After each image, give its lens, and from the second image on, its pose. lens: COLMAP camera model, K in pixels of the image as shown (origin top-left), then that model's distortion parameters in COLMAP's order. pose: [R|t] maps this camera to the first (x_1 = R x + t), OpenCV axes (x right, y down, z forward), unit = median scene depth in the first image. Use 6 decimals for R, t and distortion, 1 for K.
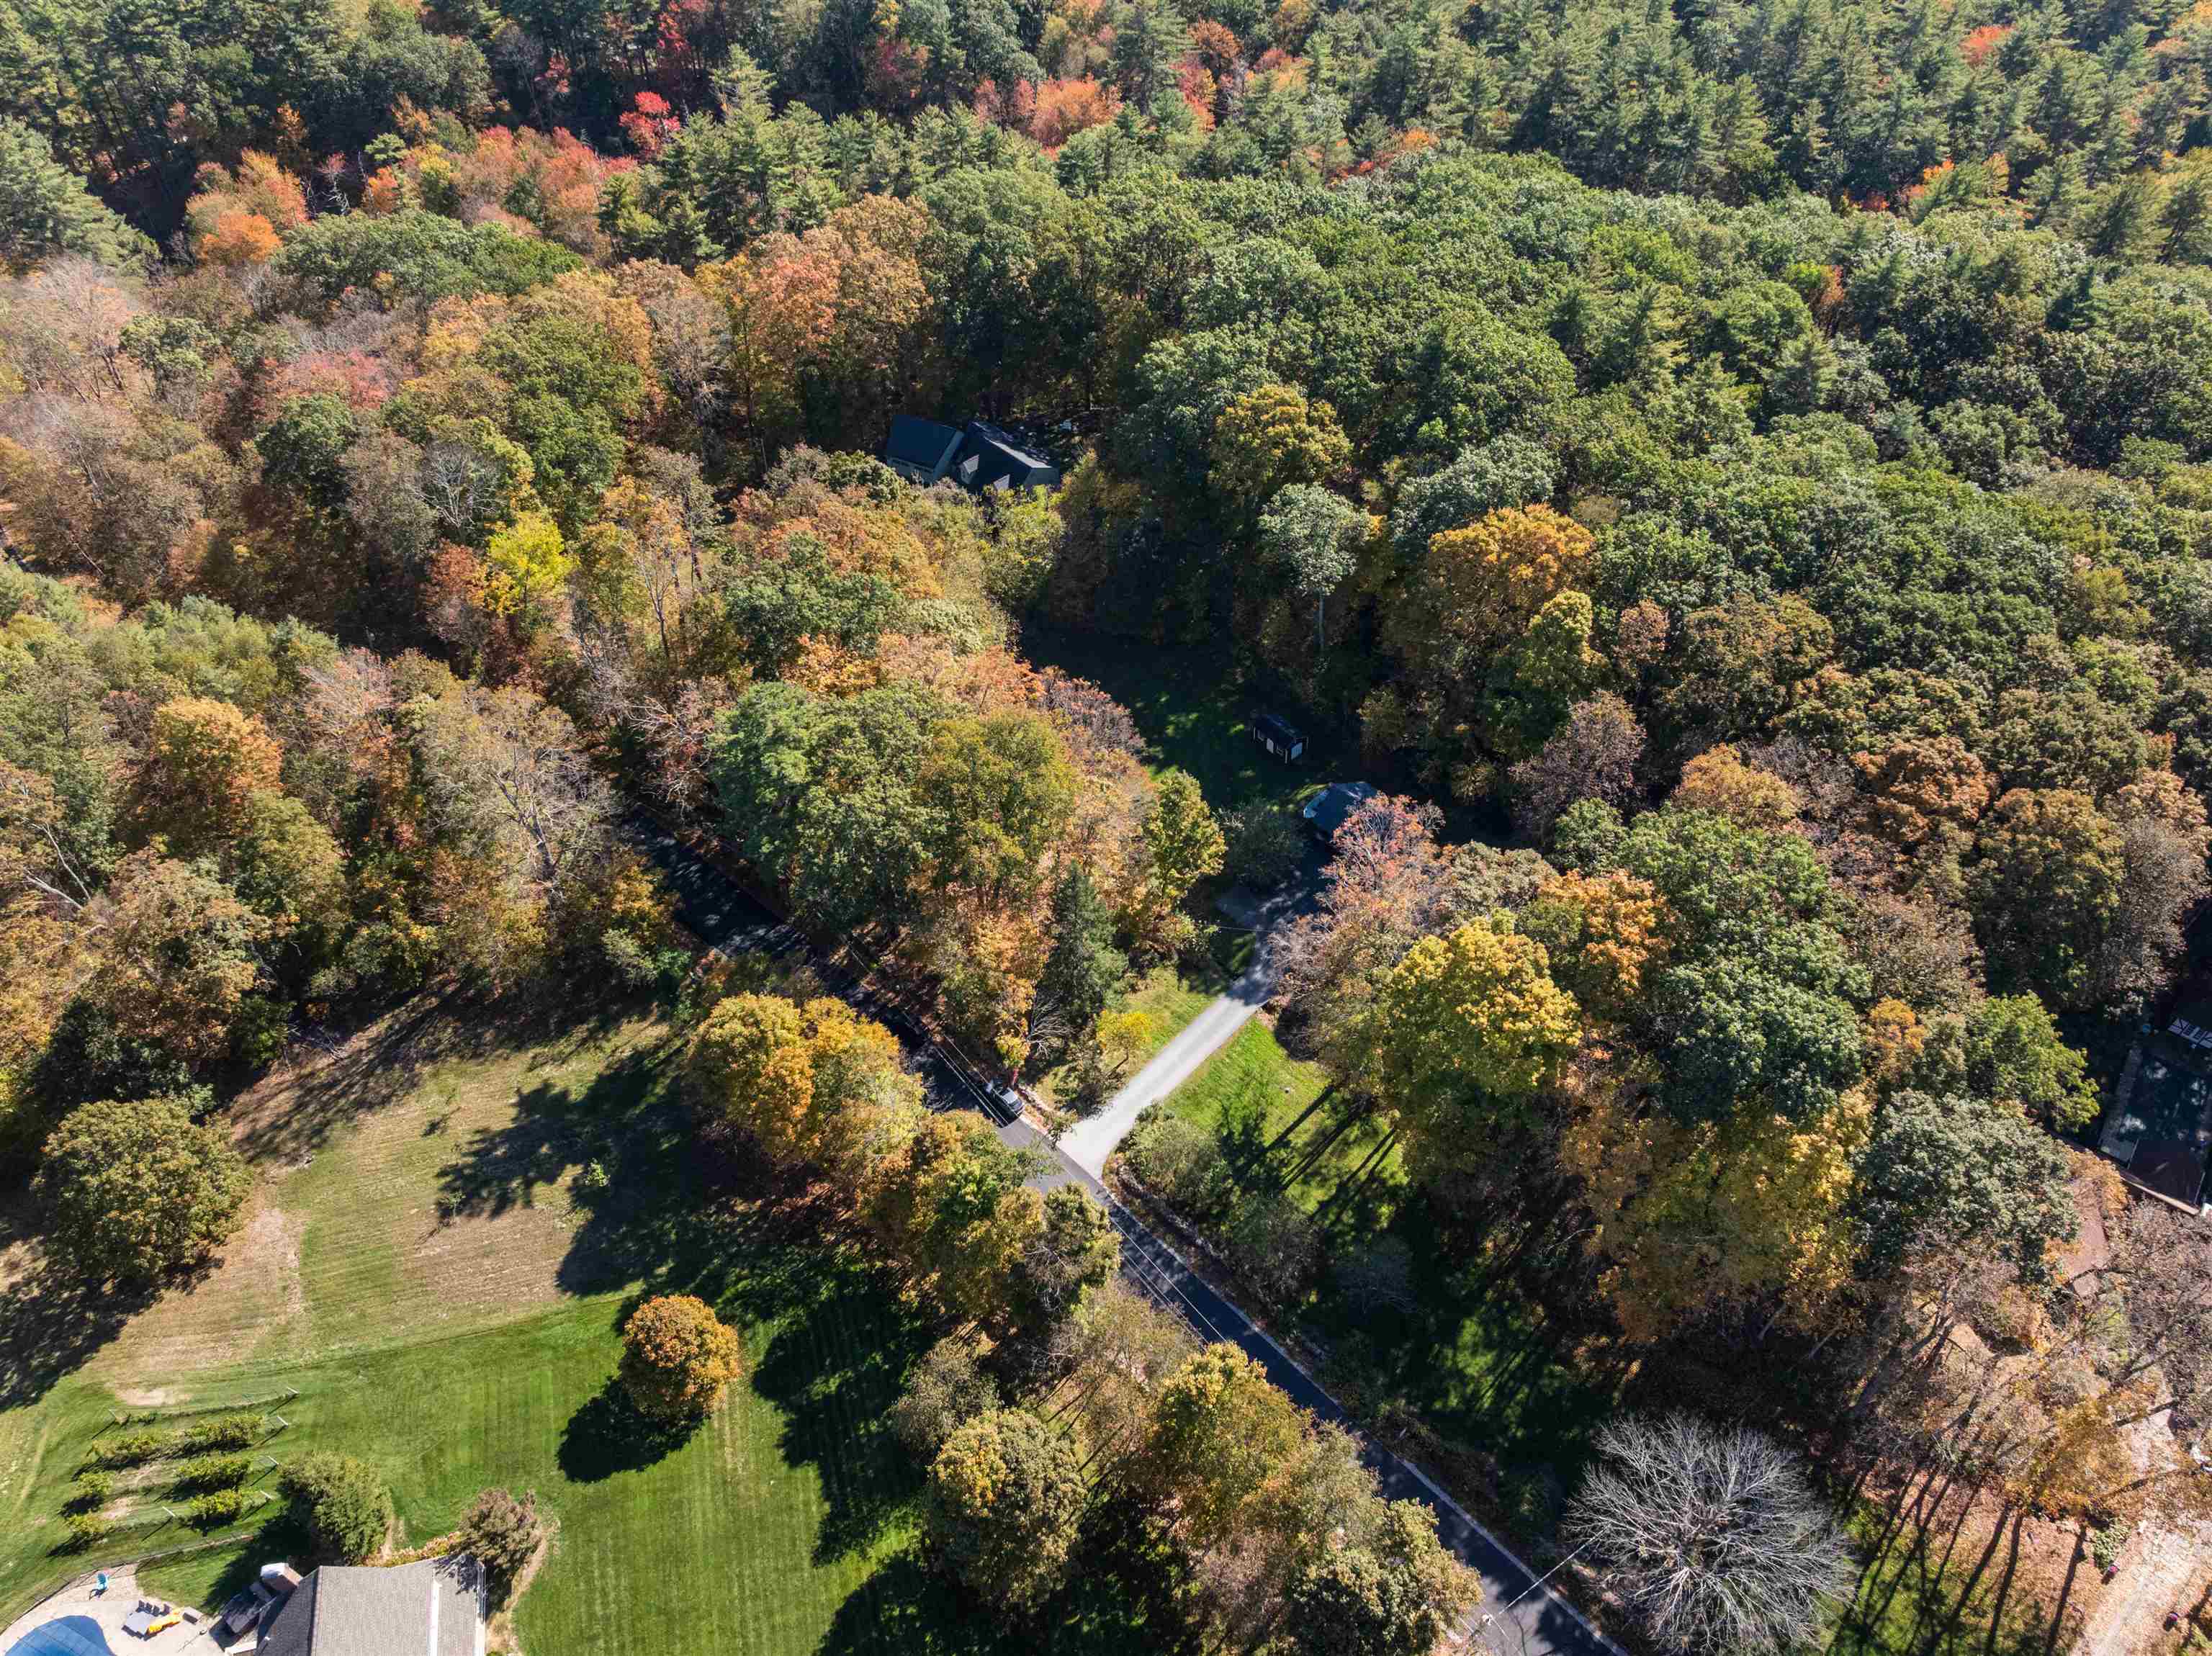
lens RADIAL K [[1522.7, 0, 1106.0], [0, 1522.7, 828.0], [0, 0, 1]] dist [-0.000630, -0.025942]
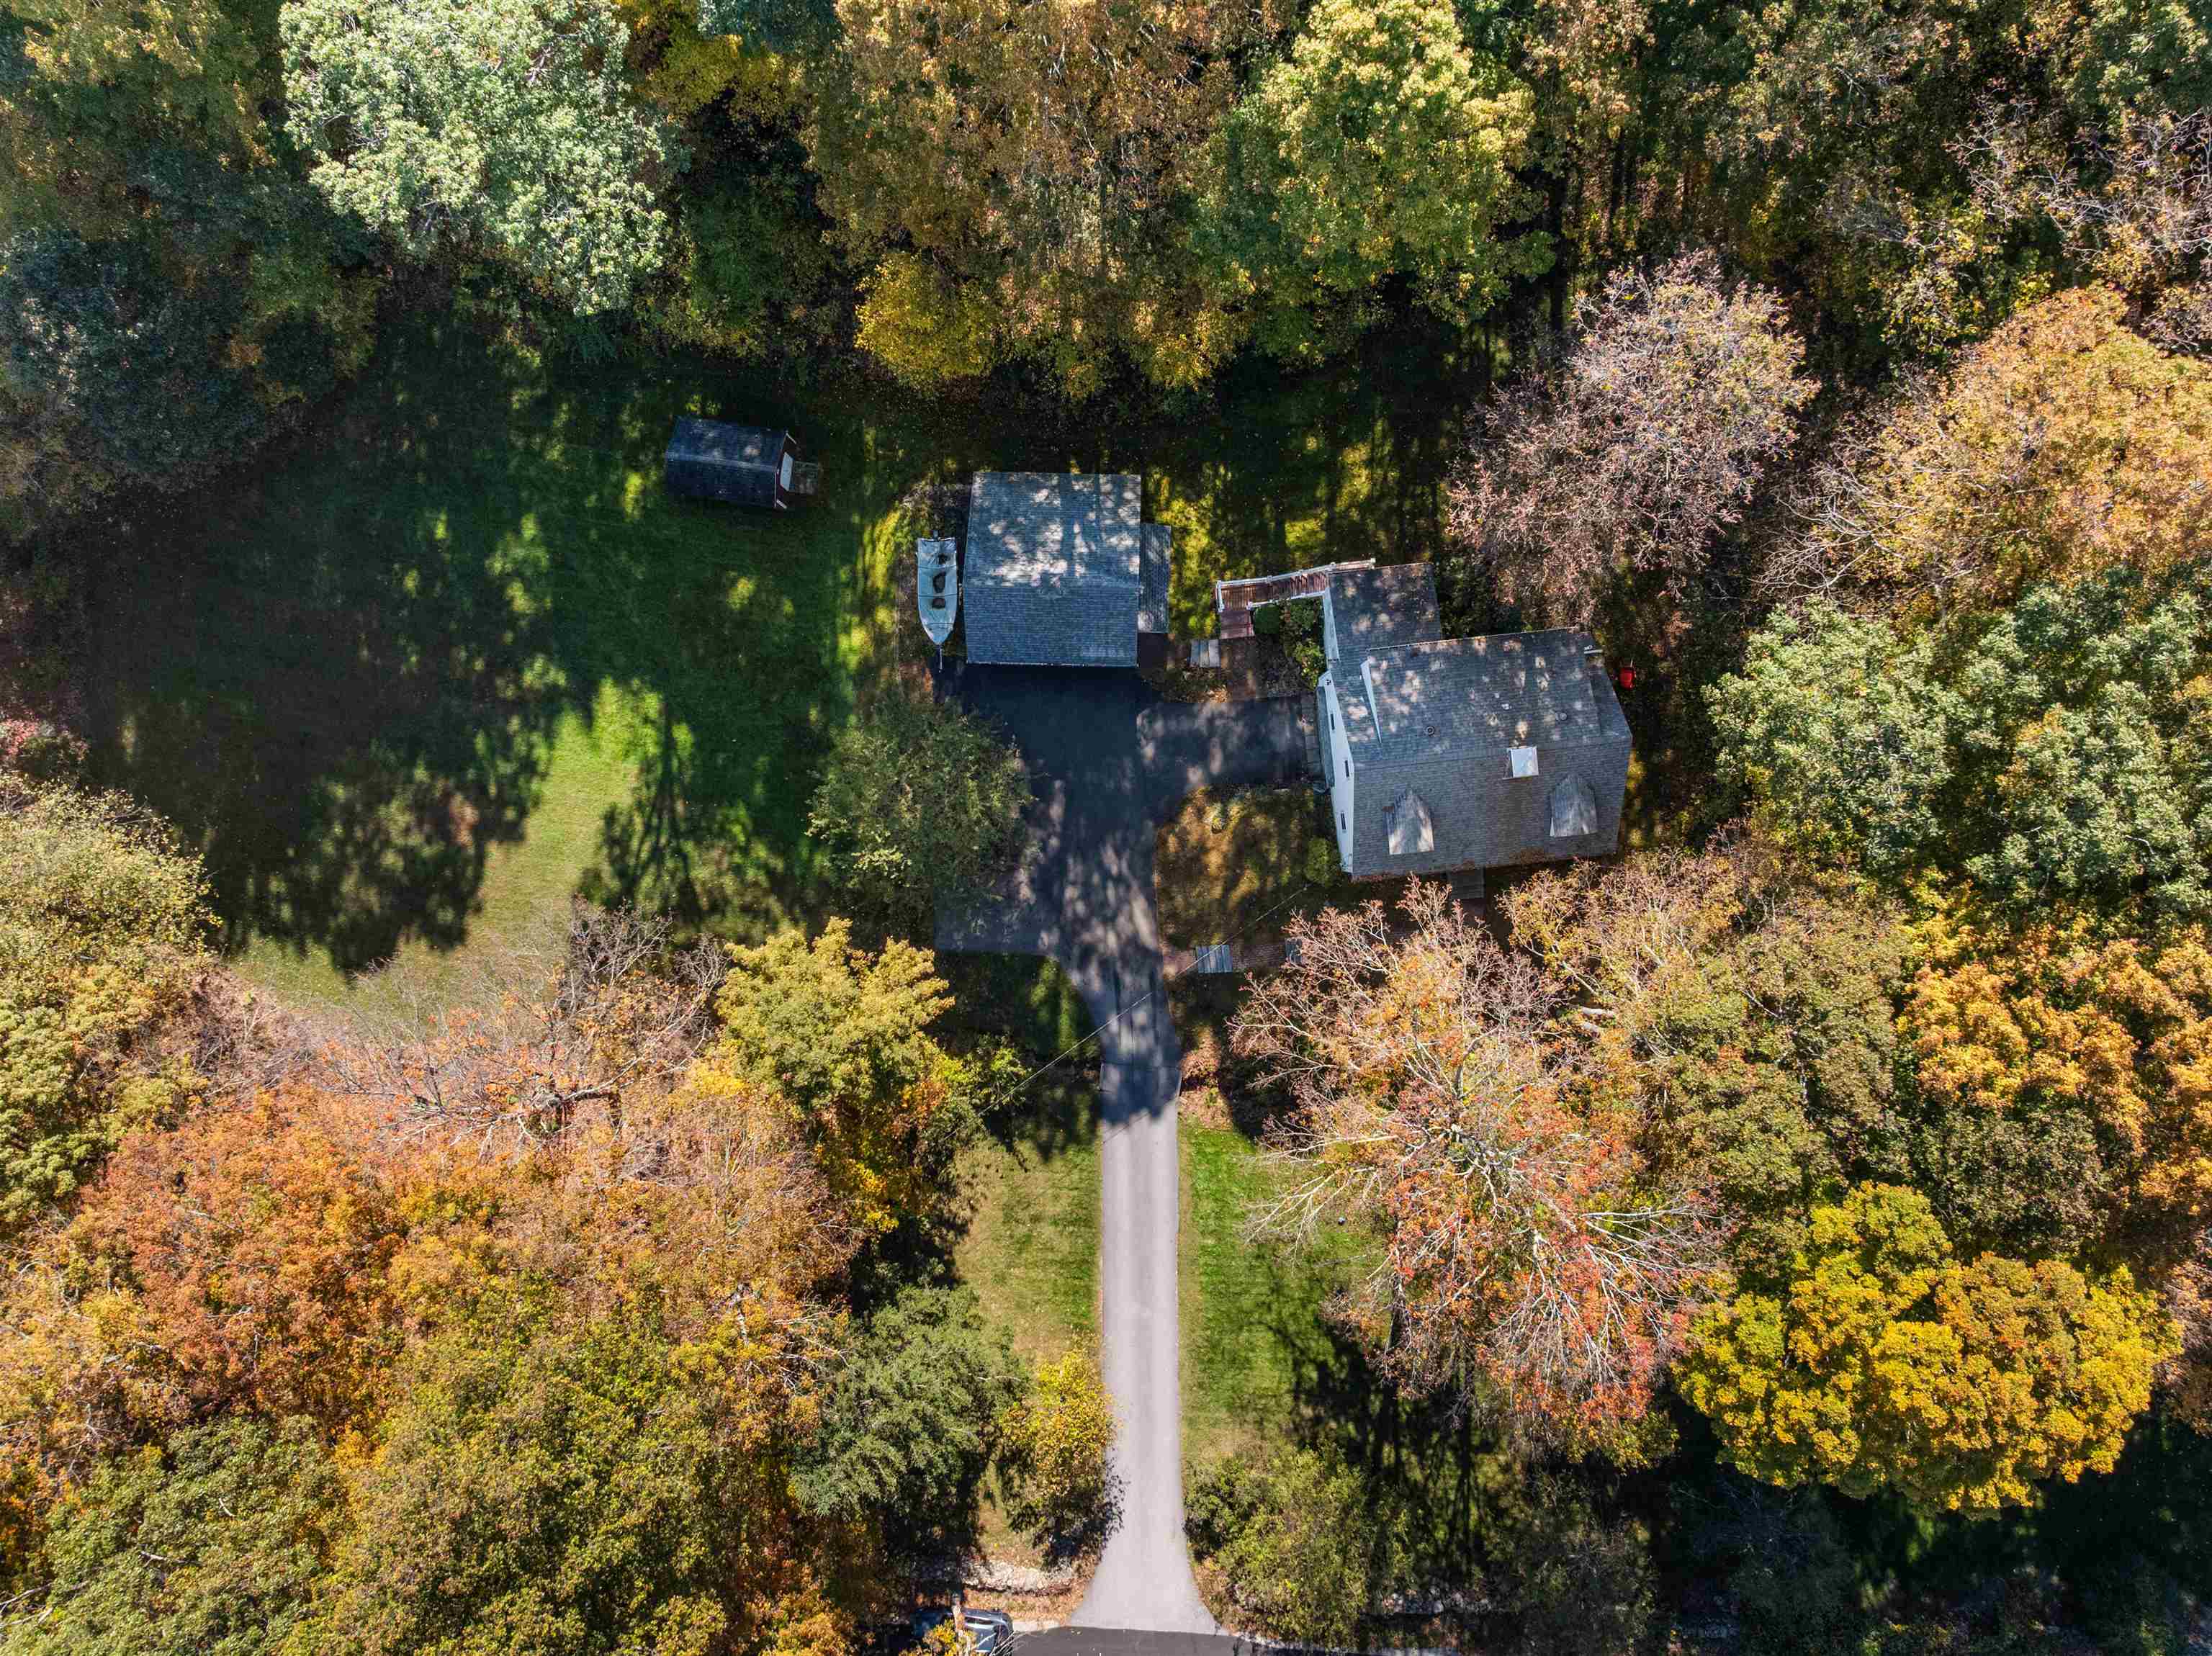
lens RADIAL K [[1522.7, 0, 1106.0], [0, 1522.7, 828.0], [0, 0, 1]] dist [-0.000630, -0.025942]
pose [[0.733790, -0.679084, 0.019923, 0.138138], [0.504485, 0.564299, 0.653499, -0.277255], [-0.455023, -0.469480, 0.756665, 0.697832]]
